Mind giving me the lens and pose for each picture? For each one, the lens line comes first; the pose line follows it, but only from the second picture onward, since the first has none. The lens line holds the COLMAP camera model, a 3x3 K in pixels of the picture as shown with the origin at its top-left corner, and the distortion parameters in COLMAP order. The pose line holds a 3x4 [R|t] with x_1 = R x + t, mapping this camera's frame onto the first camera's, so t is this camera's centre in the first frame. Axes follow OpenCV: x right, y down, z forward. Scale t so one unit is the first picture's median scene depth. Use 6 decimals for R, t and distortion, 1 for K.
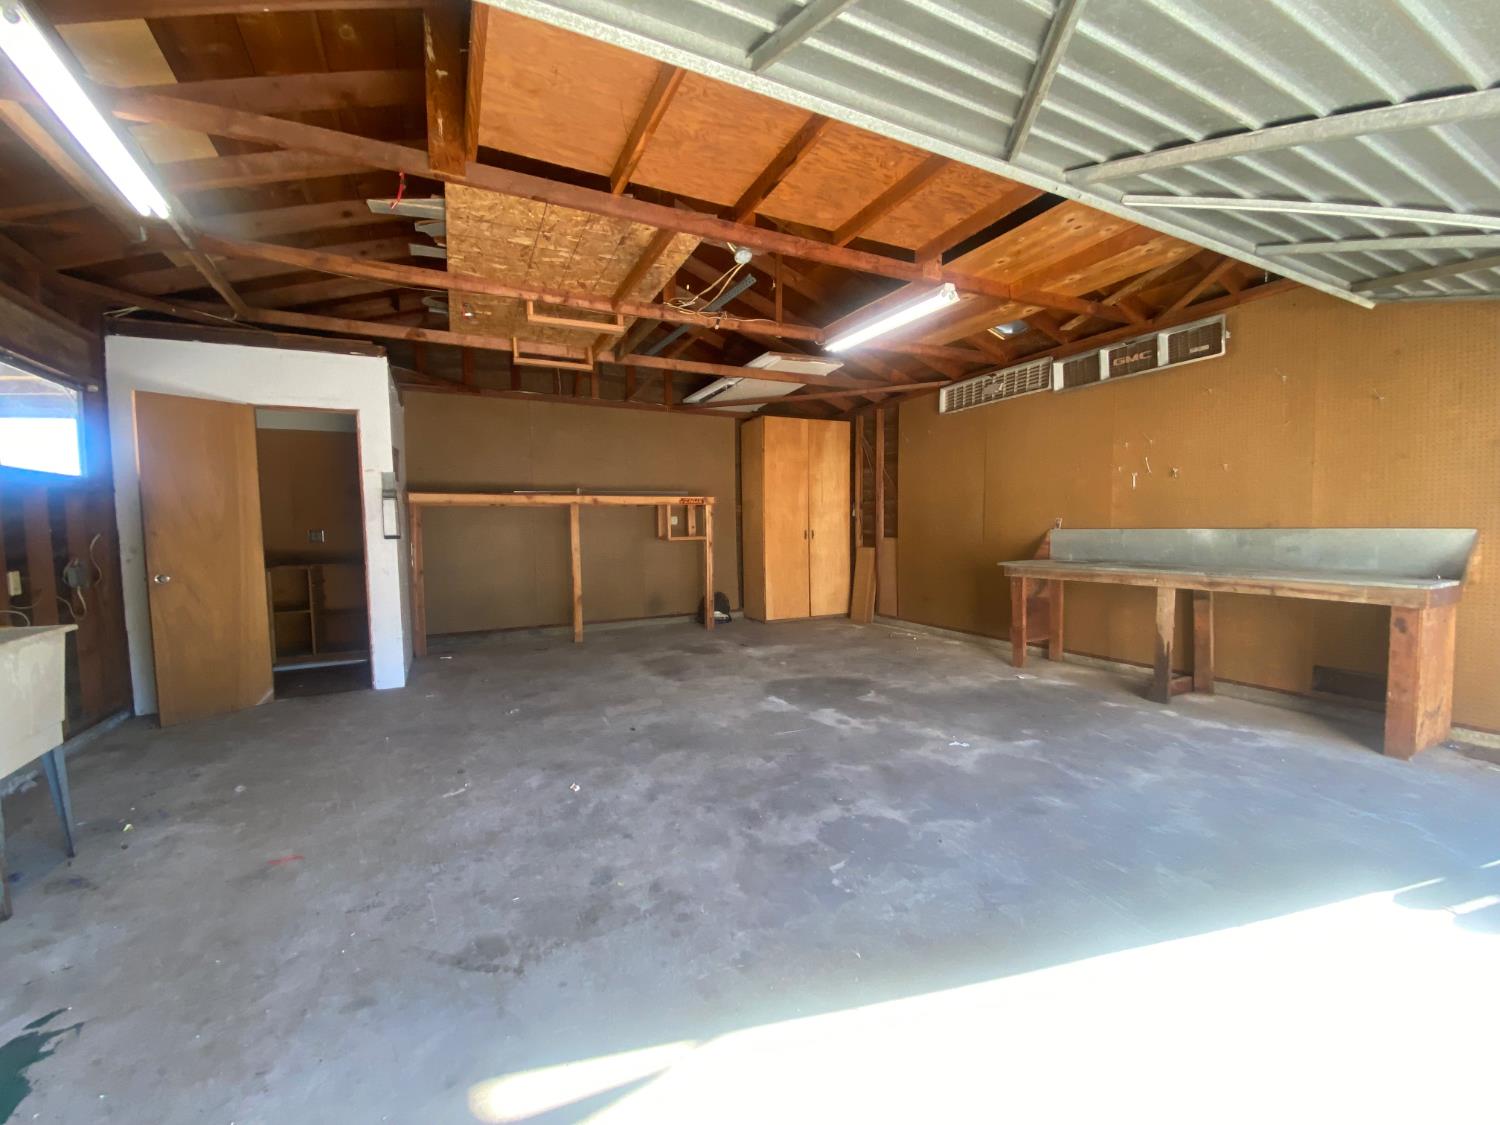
lens RADIAL K [[608.4, 0, 745.4], [0, 608.4, 570.5], [0, 0, 1]] dist [0.020924, -0.021454]
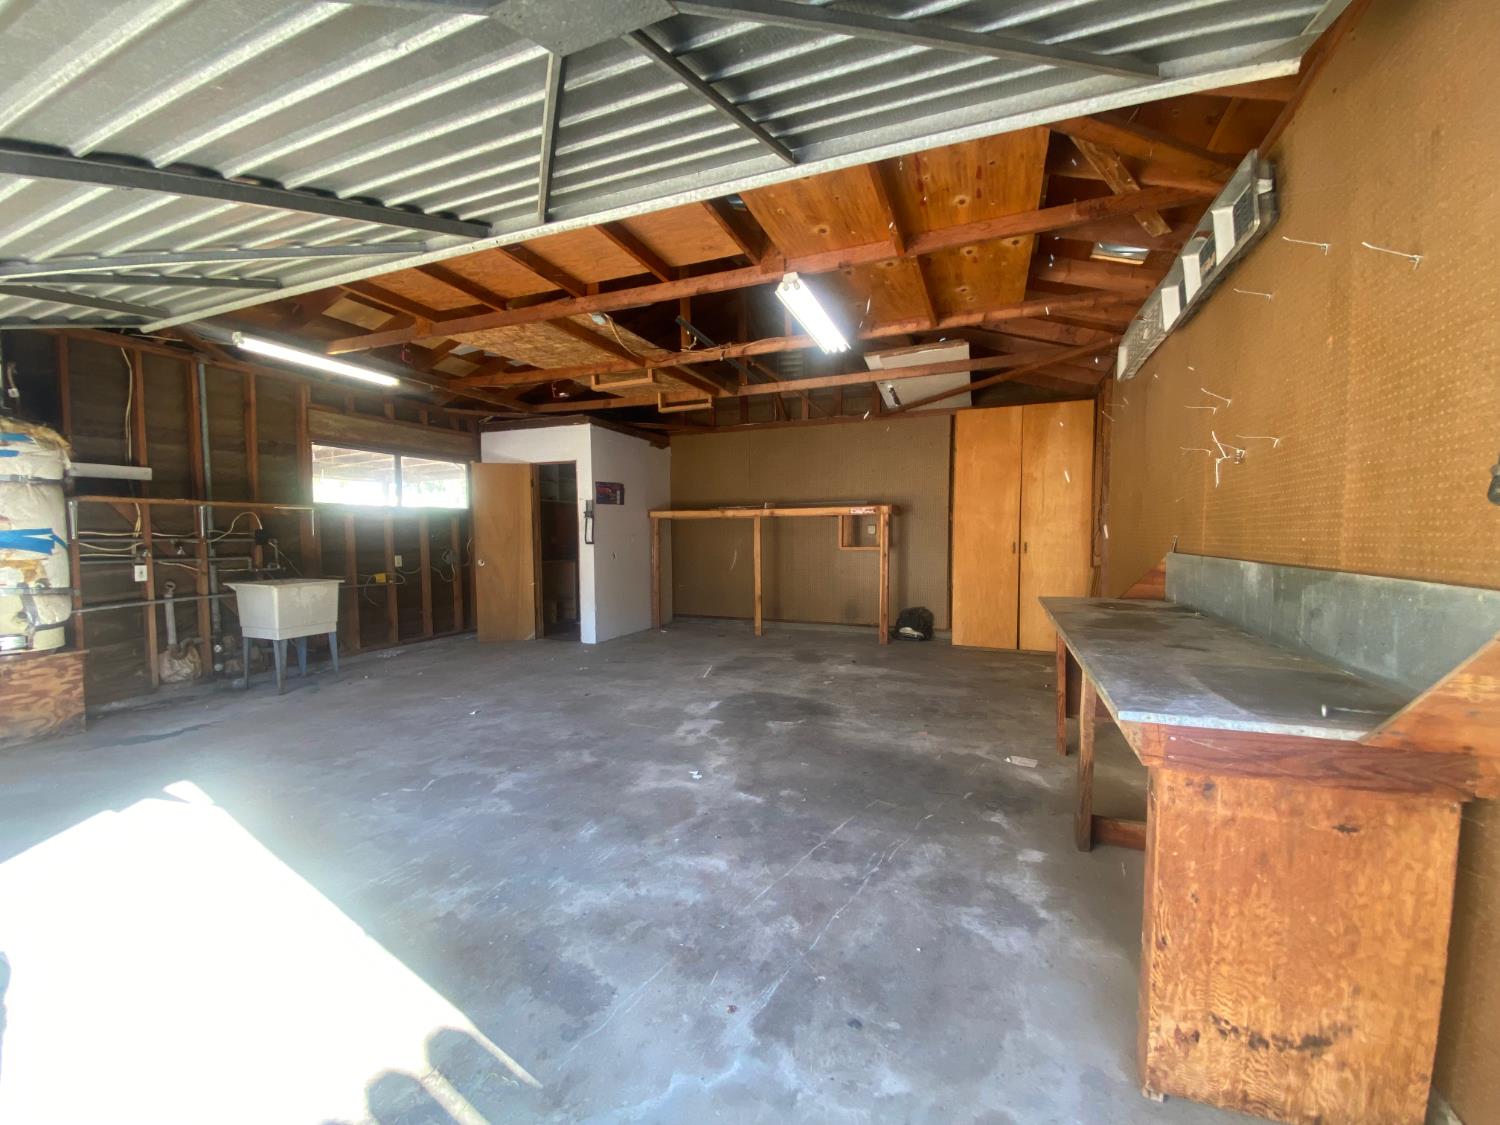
lens RADIAL K [[608.4, 0, 745.4], [0, 608.4, 570.5], [0, 0, 1]] dist [0.020924, -0.021454]
pose [[0.658312, 0.056266, -0.750639, 0.997754], [-0.058742, 0.998001, 0.023291, -0.055269], [0.750450, 0.028762, 0.660302, 0.382298]]
